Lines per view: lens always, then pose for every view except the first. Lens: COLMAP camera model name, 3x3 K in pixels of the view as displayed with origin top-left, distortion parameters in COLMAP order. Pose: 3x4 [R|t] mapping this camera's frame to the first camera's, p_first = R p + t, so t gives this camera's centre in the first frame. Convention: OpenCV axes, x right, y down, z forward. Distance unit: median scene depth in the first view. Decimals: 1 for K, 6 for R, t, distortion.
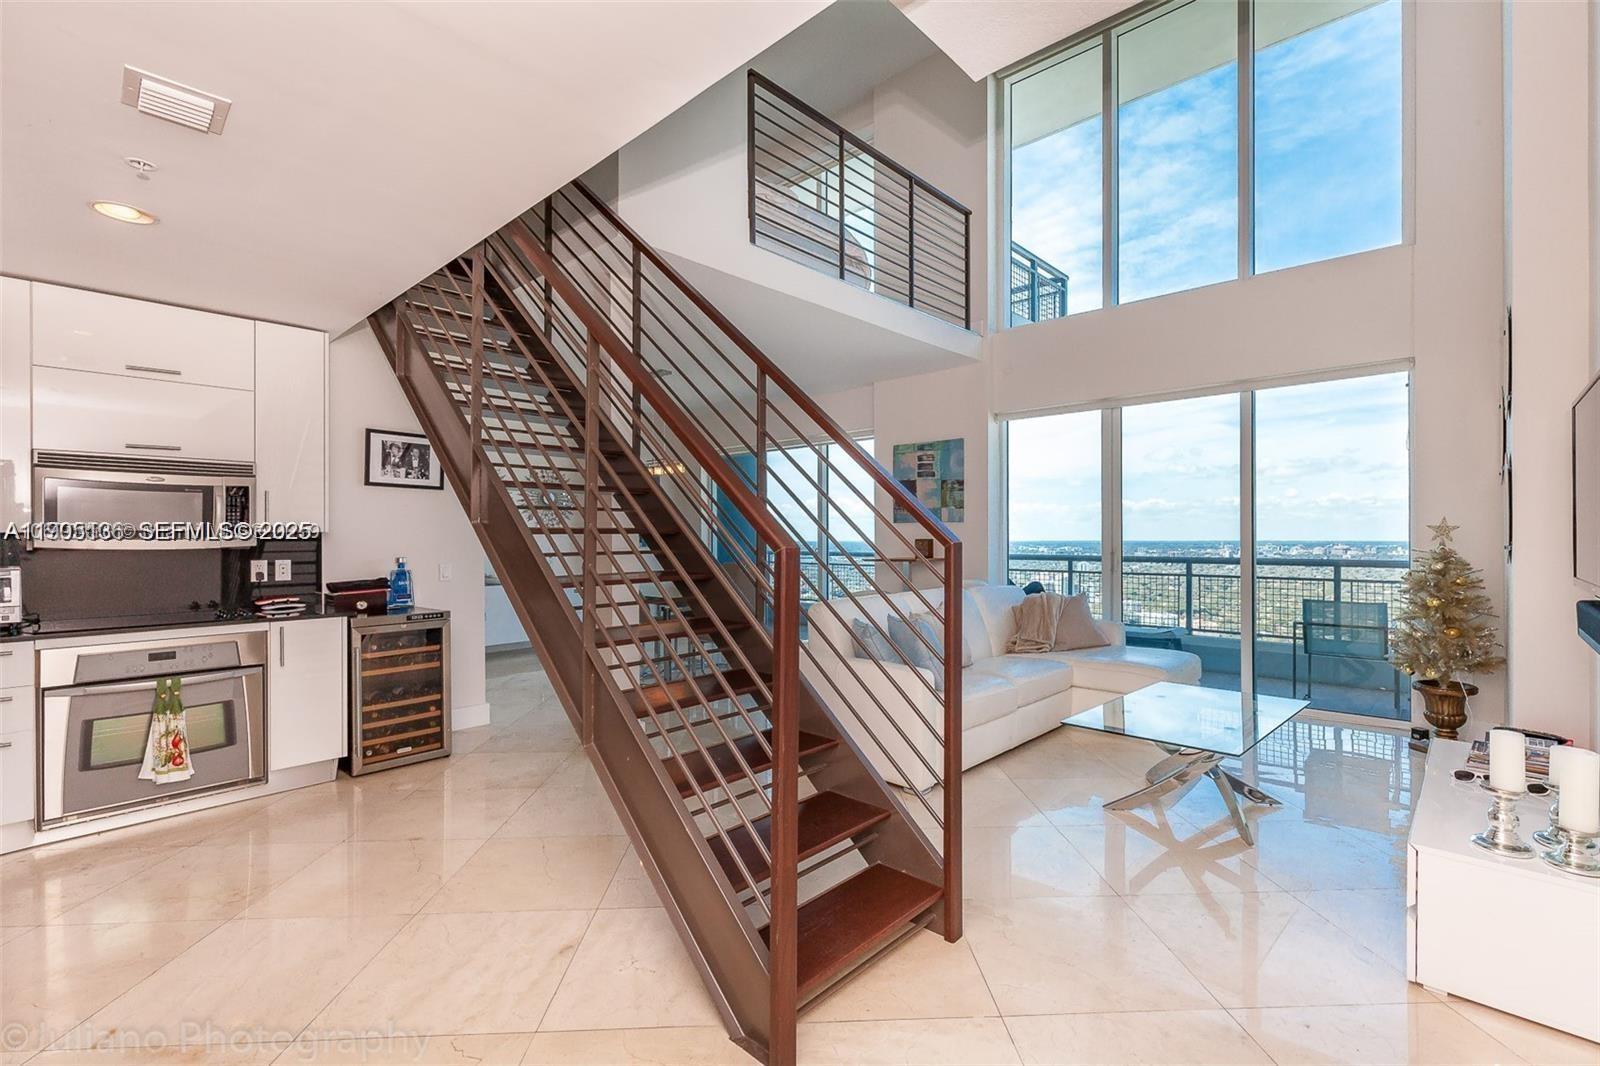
lens RADIAL K [[712.6, 0, 803.6], [0, 712.6, 535.5], [0, 0, 1]] dist [0.001345, -0.000376]
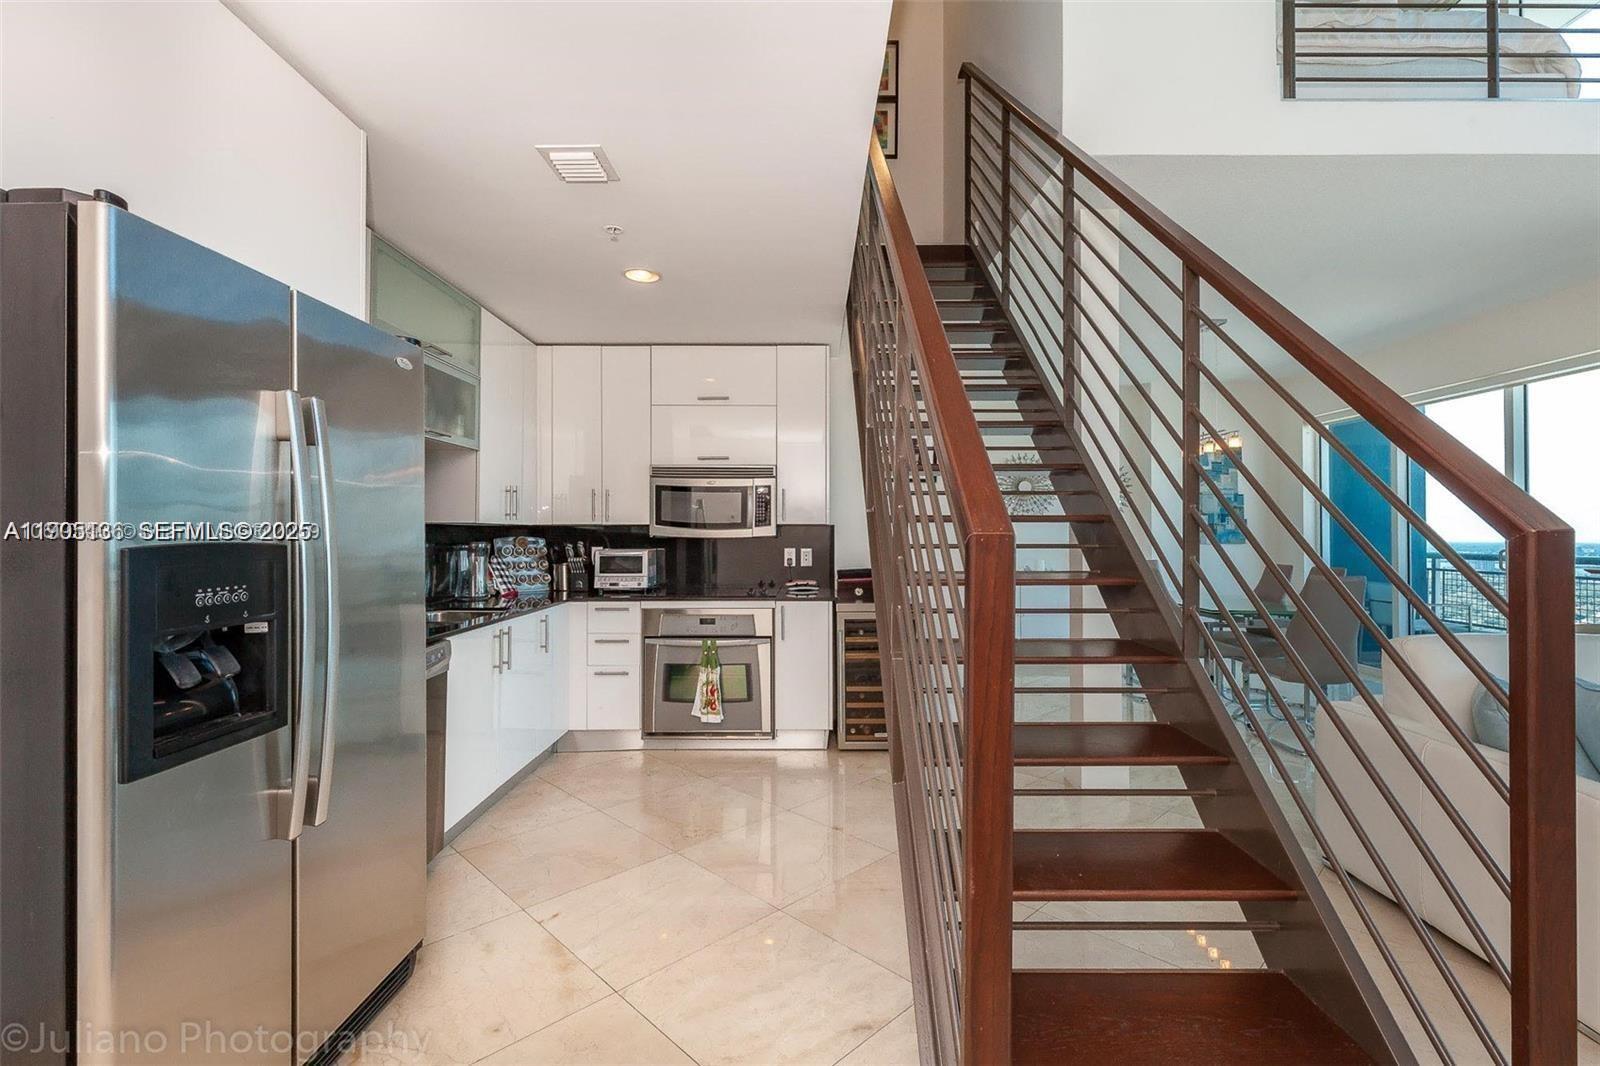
lens RADIAL K [[712.6, 0, 802.9], [0, 712.6, 527.5], [0, 0, 1]] dist [0.001345, -0.000376]
pose [[0.680997, 0.000064, -0.732286, 0.133763], [-0.004233, 0.999984, -0.003850, 0.005260], [0.732274, 0.005721, 0.680986, 0.236730]]
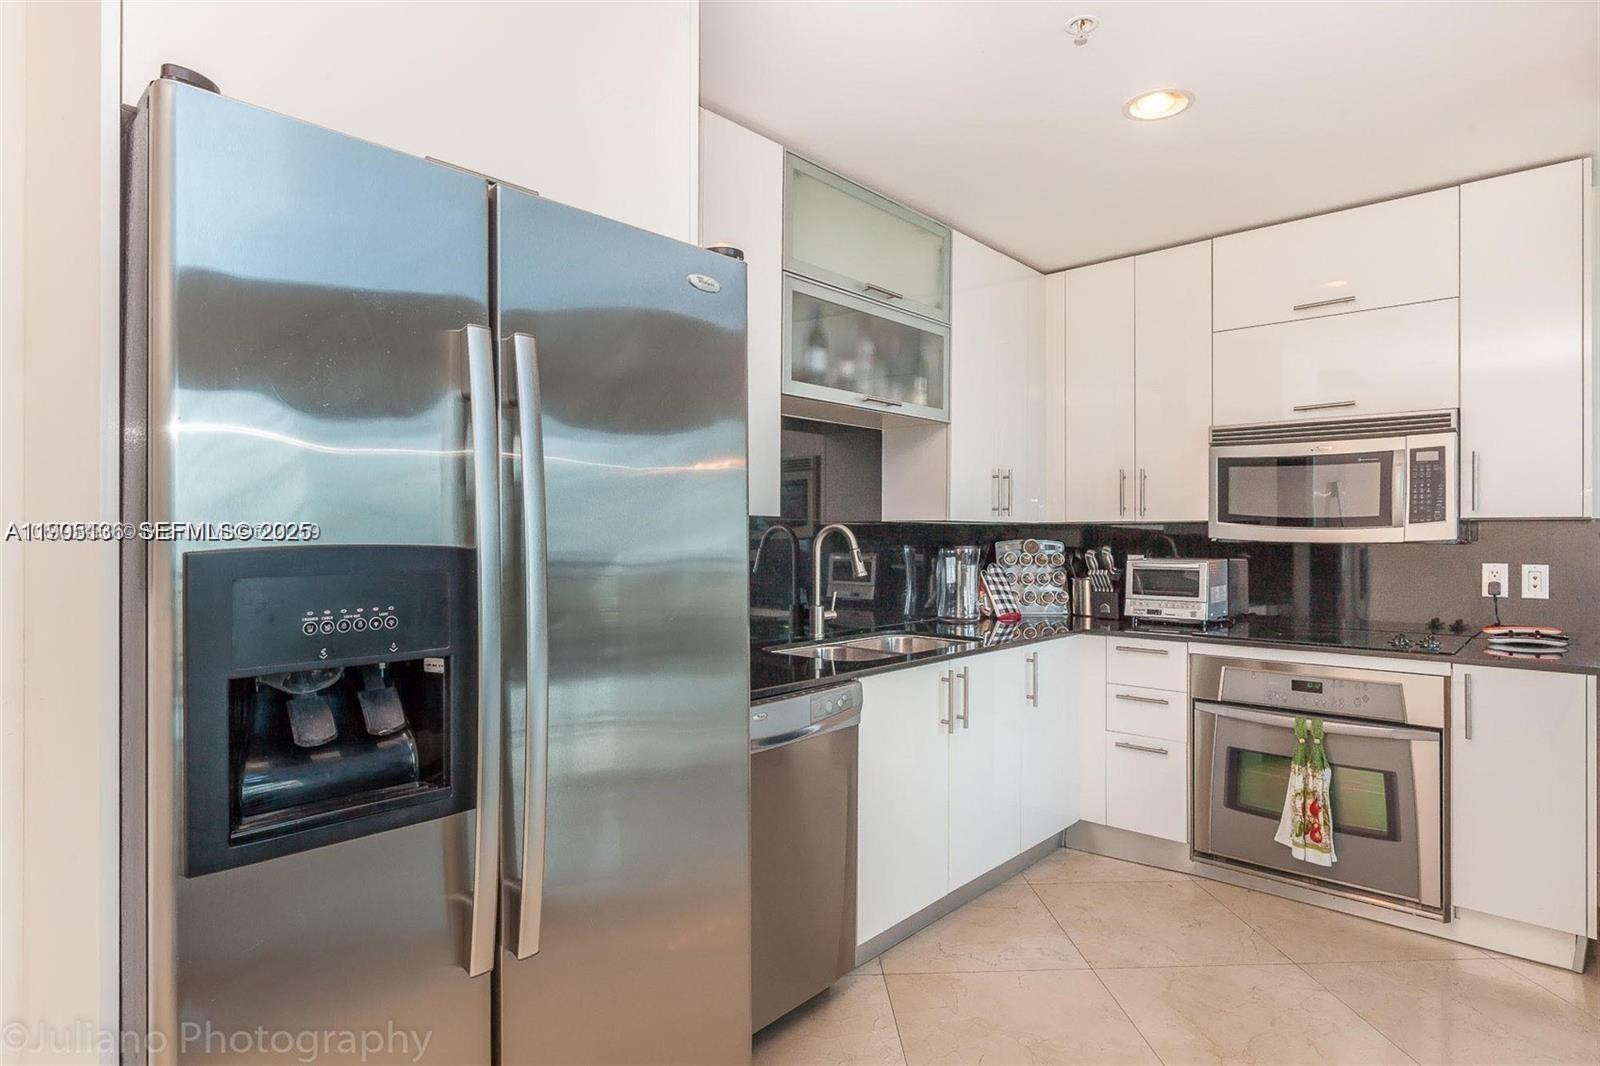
lens RADIAL K [[867.0, 0, 803.5], [0, 867.0, 533.8], [0, 0, 1]] dist [-0.000246, -0.000207]
pose [[0.025946, 0.004535, -0.999653, -0.013180], [-0.001924, 0.999988, 0.004486, 0.006925], [0.999661, 0.001807, 0.025955, 0.415617]]
